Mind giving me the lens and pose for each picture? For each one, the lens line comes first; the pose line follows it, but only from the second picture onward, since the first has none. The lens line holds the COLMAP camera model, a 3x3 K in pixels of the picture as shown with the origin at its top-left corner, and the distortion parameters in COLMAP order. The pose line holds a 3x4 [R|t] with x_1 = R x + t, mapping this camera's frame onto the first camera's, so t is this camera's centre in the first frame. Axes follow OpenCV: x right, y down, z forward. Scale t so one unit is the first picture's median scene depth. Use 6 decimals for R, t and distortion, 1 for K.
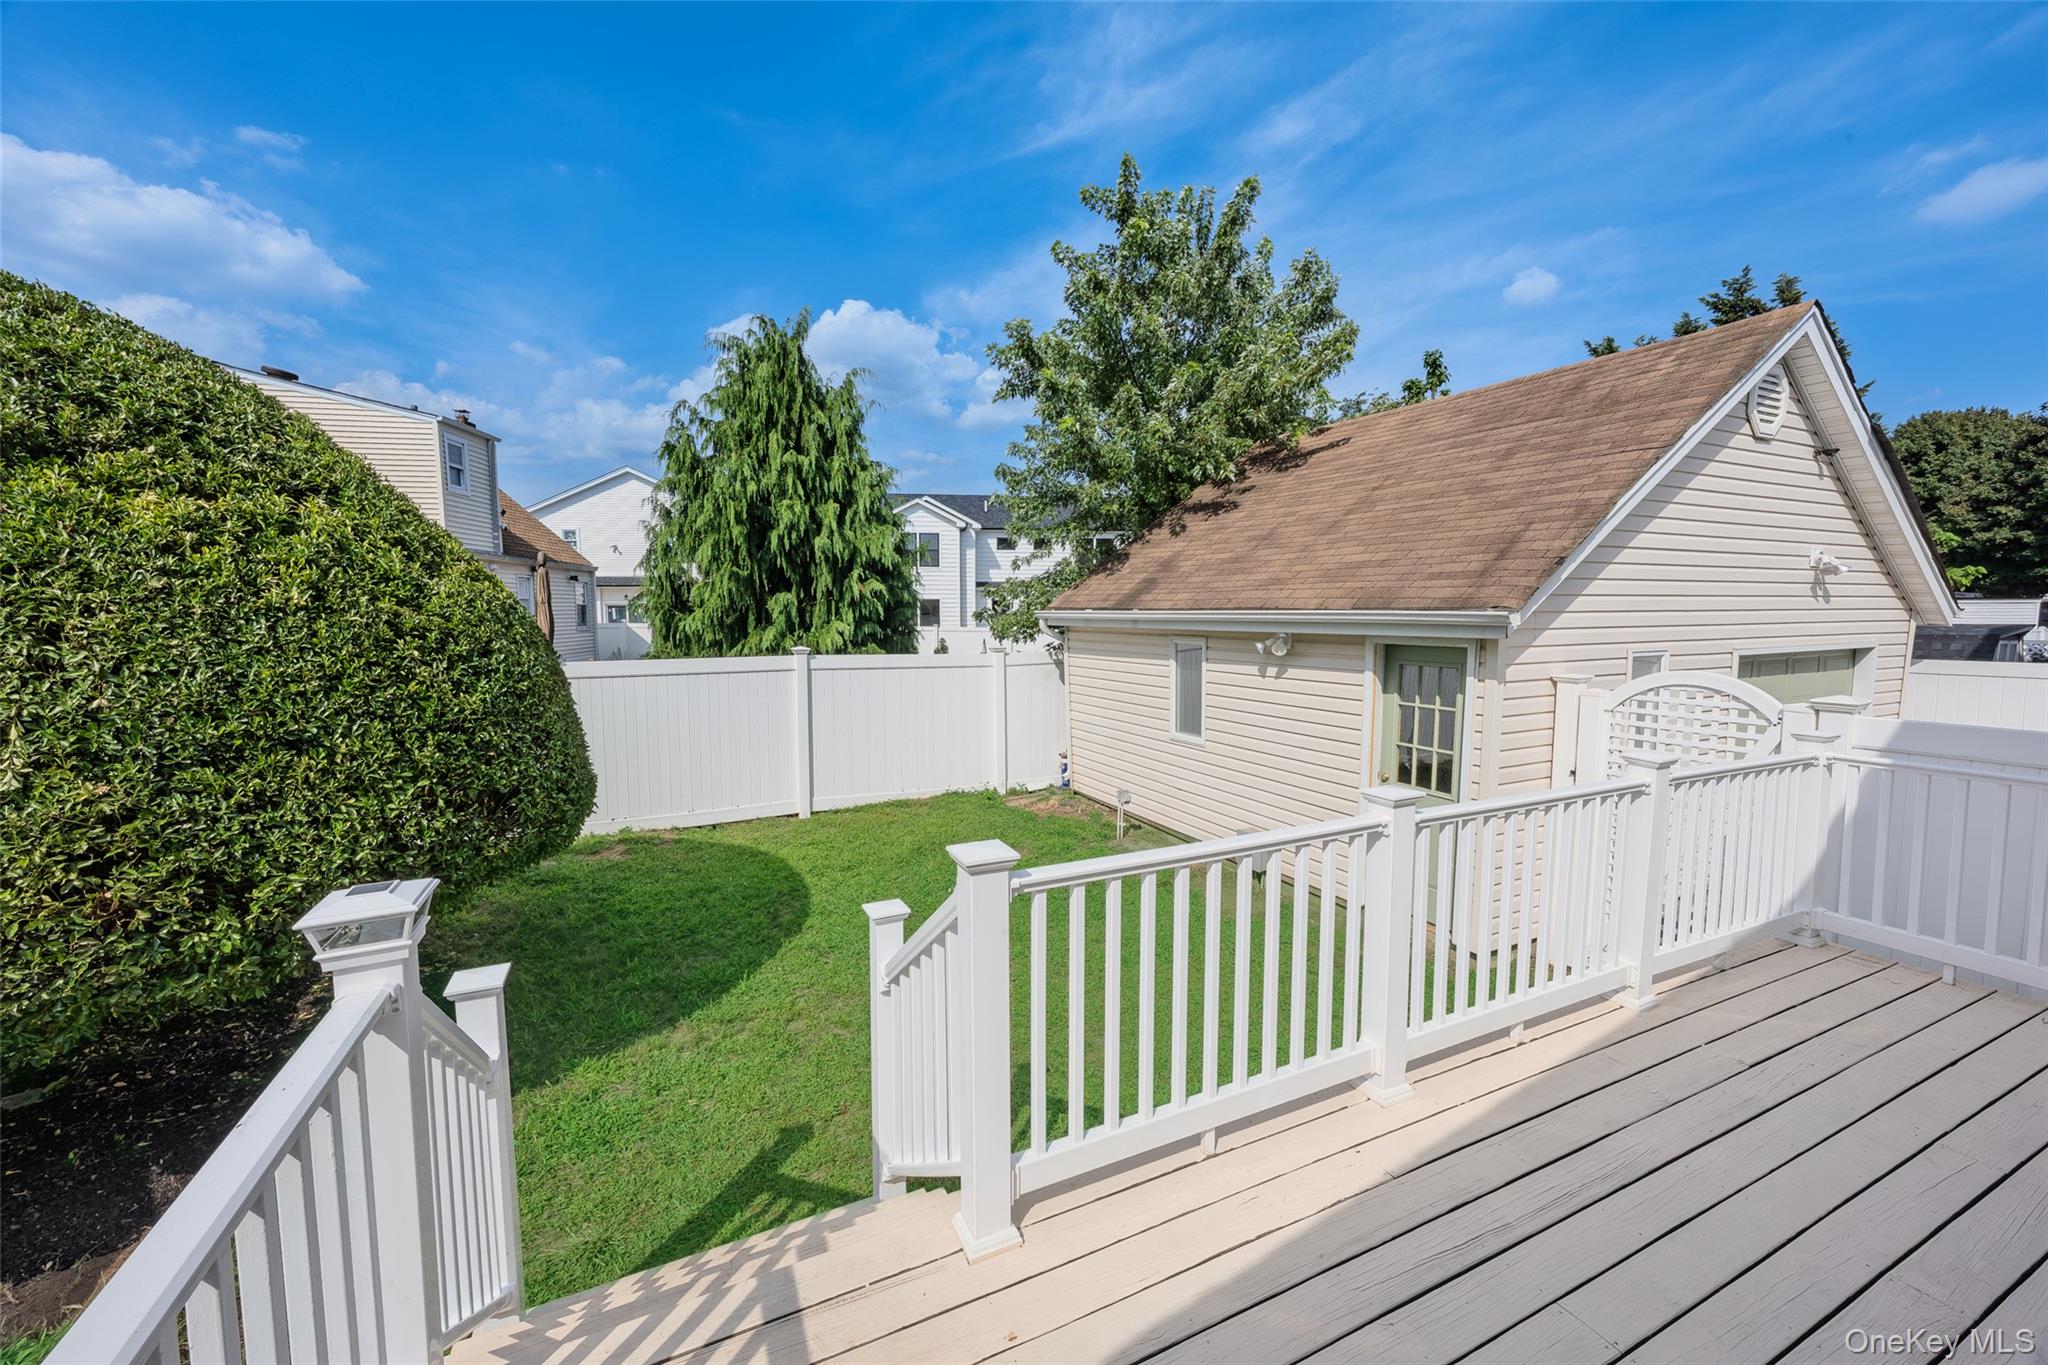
lens RADIAL K [[804.2, 0, 1025.2], [0, 804.2, 686.2], [0, 0, 1]] dist [0.002553, -0.000096]
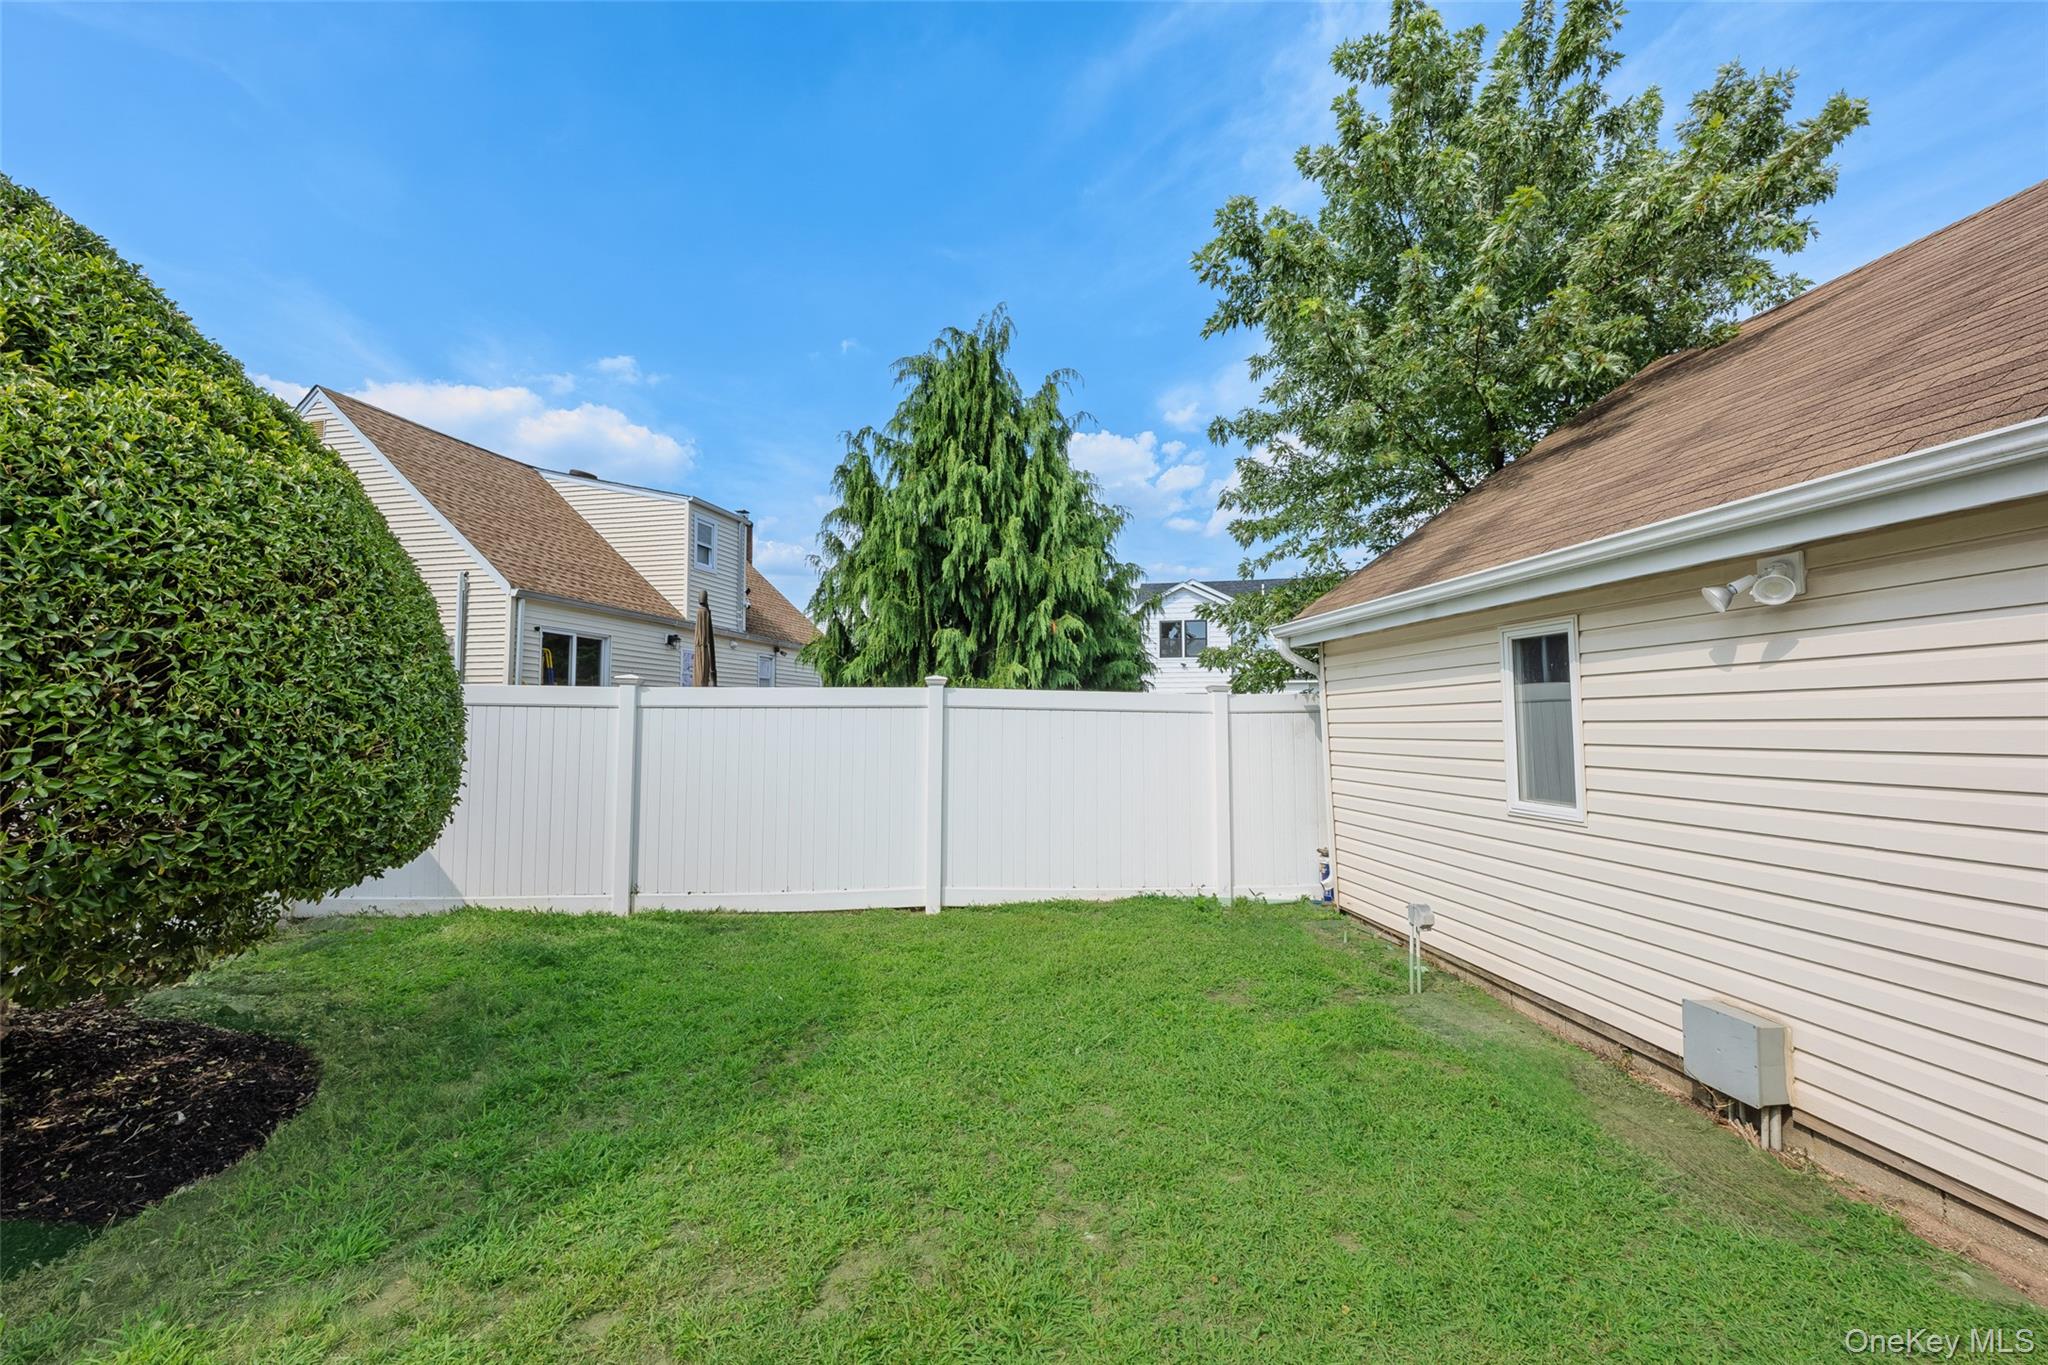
lens RADIAL K [[831.6, 0, 1021.5], [0, 831.6, 684.1], [0, 0, 1]] dist [0.003300, 0.000032]
pose [[0.939710, -0.013809, -0.341694, 0.050743], [-0.036200, 0.989554, -0.139546, 0.055398], [0.340052, 0.143502, 0.929393, 0.277824]]
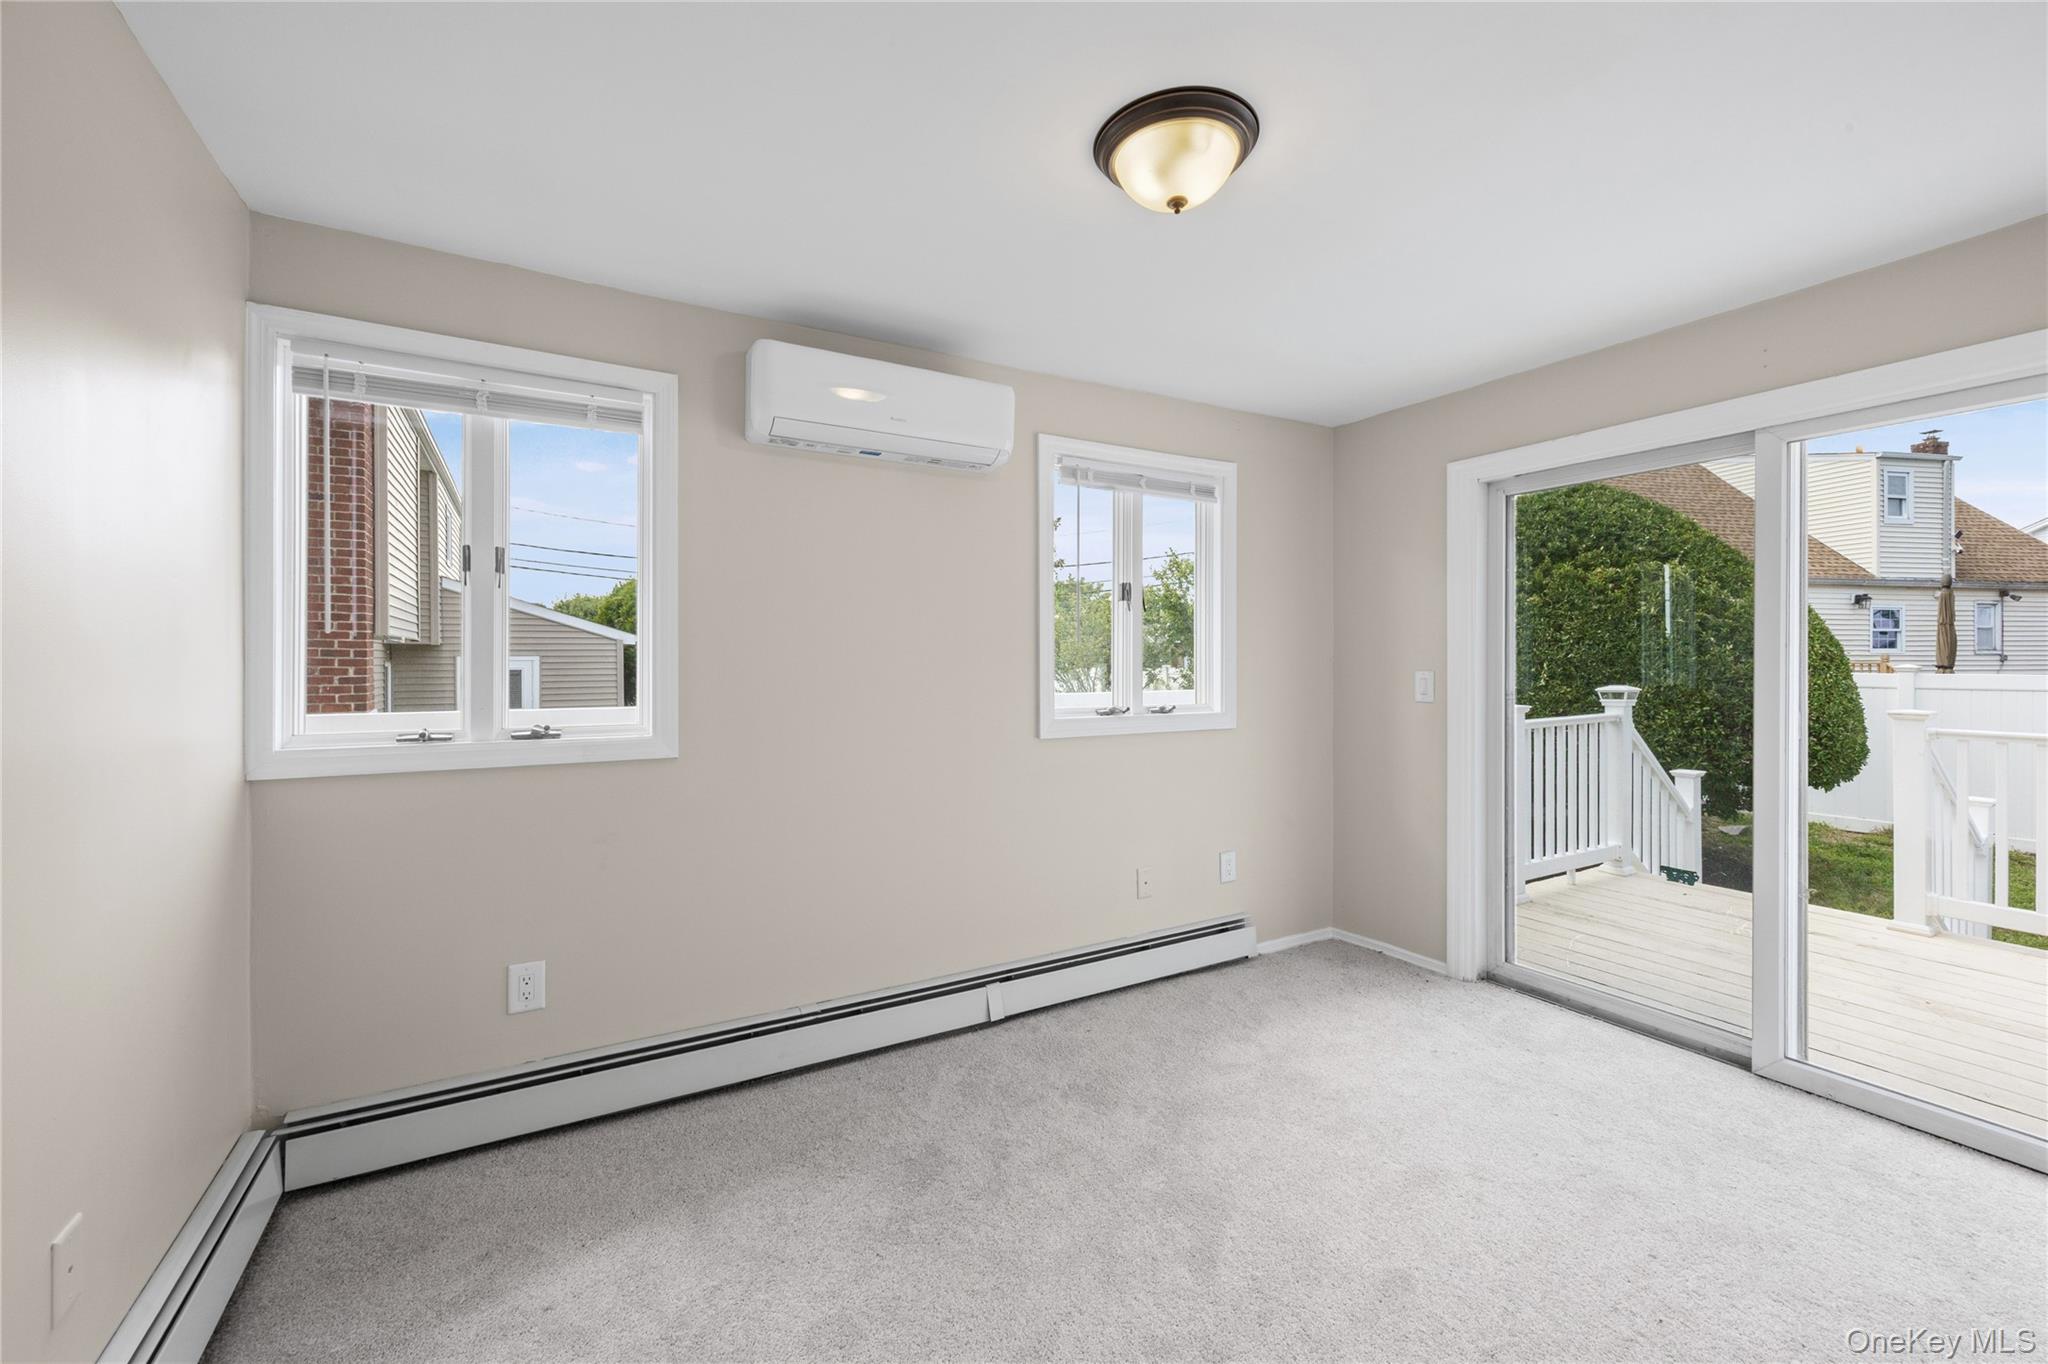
lens RADIAL K [[831.6, 0, 1019.8], [0, 831.6, 663.0], [0, 0, 1]] dist [0.003300, 0.000032]
pose [[0.101607, 0.001388, -0.994824, 0.329893], [-0.089317, 0.995973, -0.007733, 0.057955], [0.990807, 0.089641, 0.101322, -0.252006]]
